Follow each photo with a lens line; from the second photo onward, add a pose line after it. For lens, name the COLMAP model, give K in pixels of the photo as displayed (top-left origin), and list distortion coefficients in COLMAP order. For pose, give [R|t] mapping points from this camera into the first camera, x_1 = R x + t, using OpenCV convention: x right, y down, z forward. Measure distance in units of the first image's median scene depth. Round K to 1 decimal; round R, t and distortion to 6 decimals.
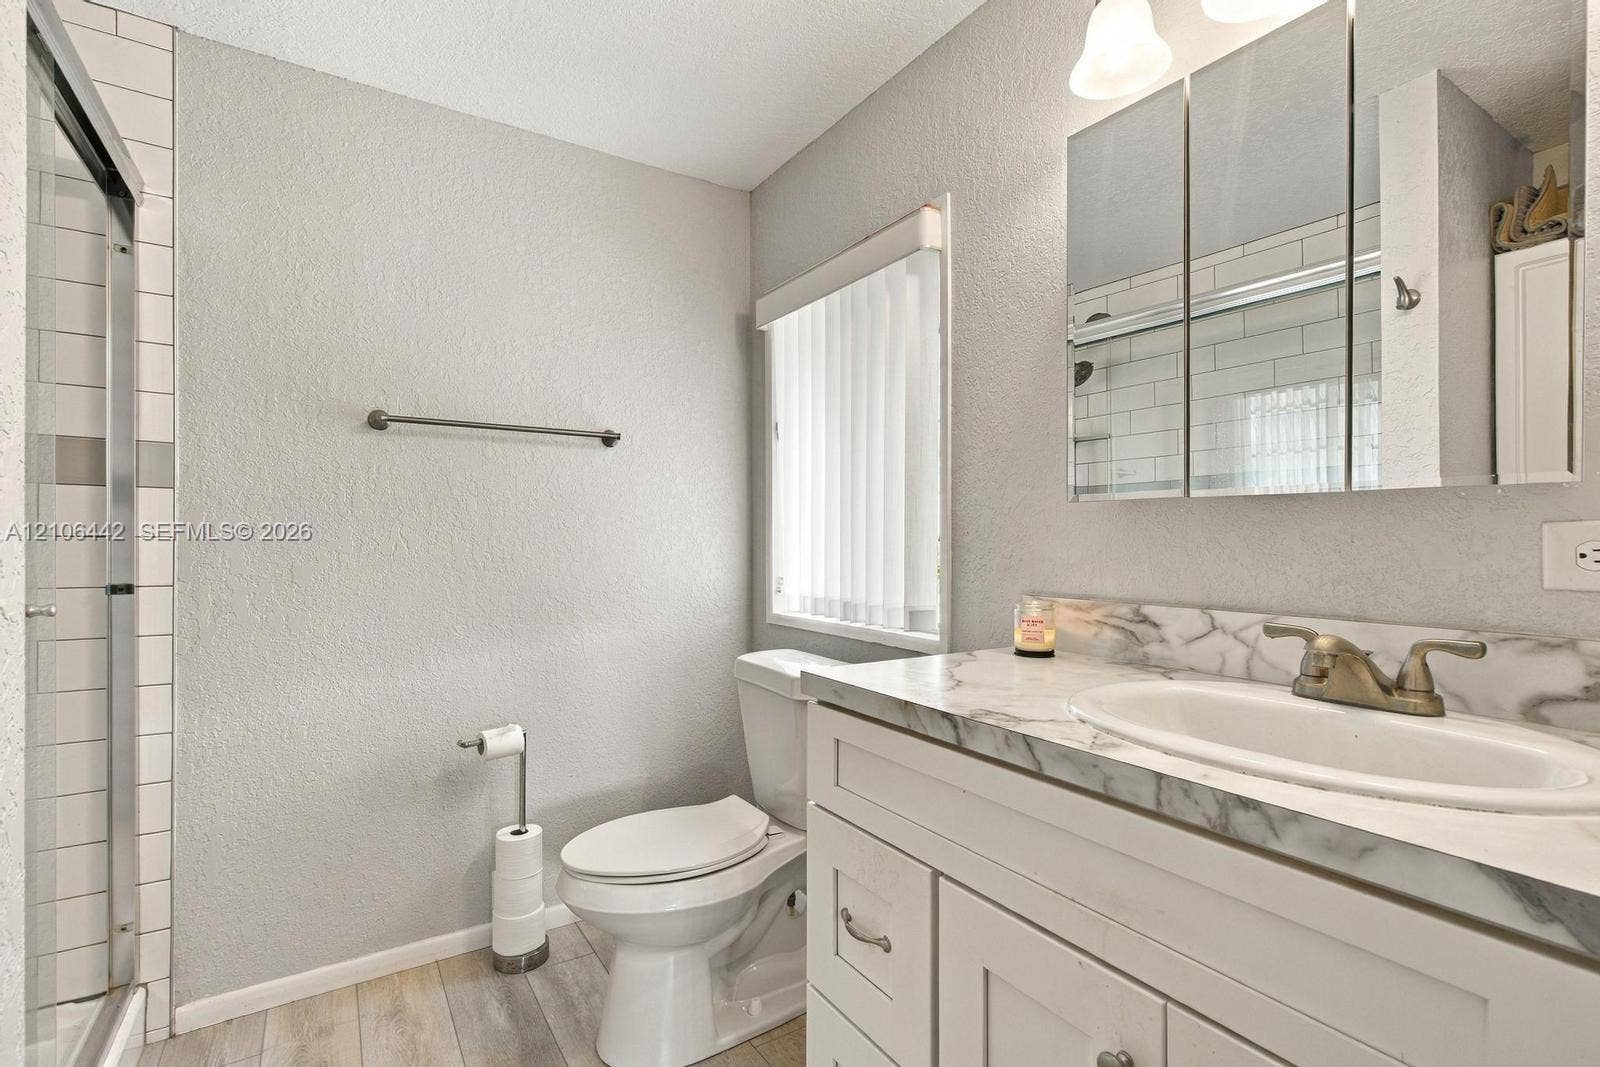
lens RADIAL K [[734.4, 0, 800.1], [0, 734.4, 535.9], [0, 0, 1]] dist [0.000152, -0.000177]
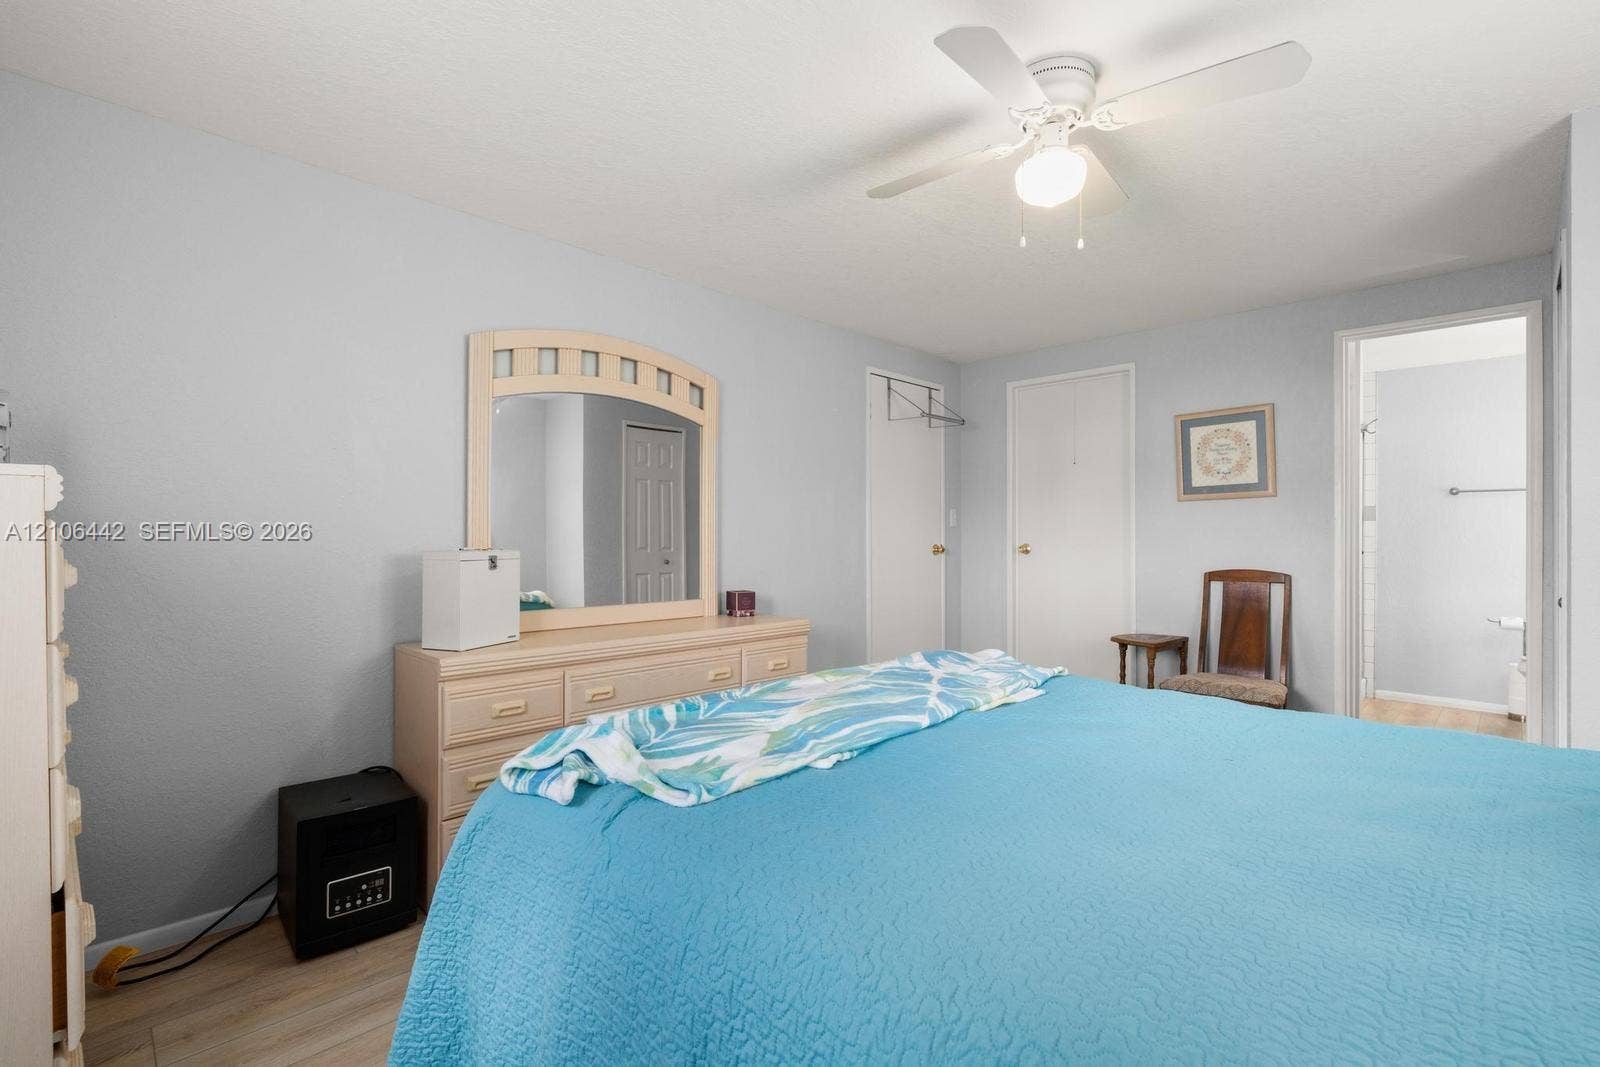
lens RADIAL K [[734.4, 0, 796.6], [0, 734.4, 539.6], [0, 0, 1]] dist [0.000152, -0.000177]
pose [[0.210905, 0.002956, -0.977502, 1.448075], [-0.003500, 0.999991, 0.002269, 0.012708], [0.977500, 0.002943, 0.210913, -1.782938]]
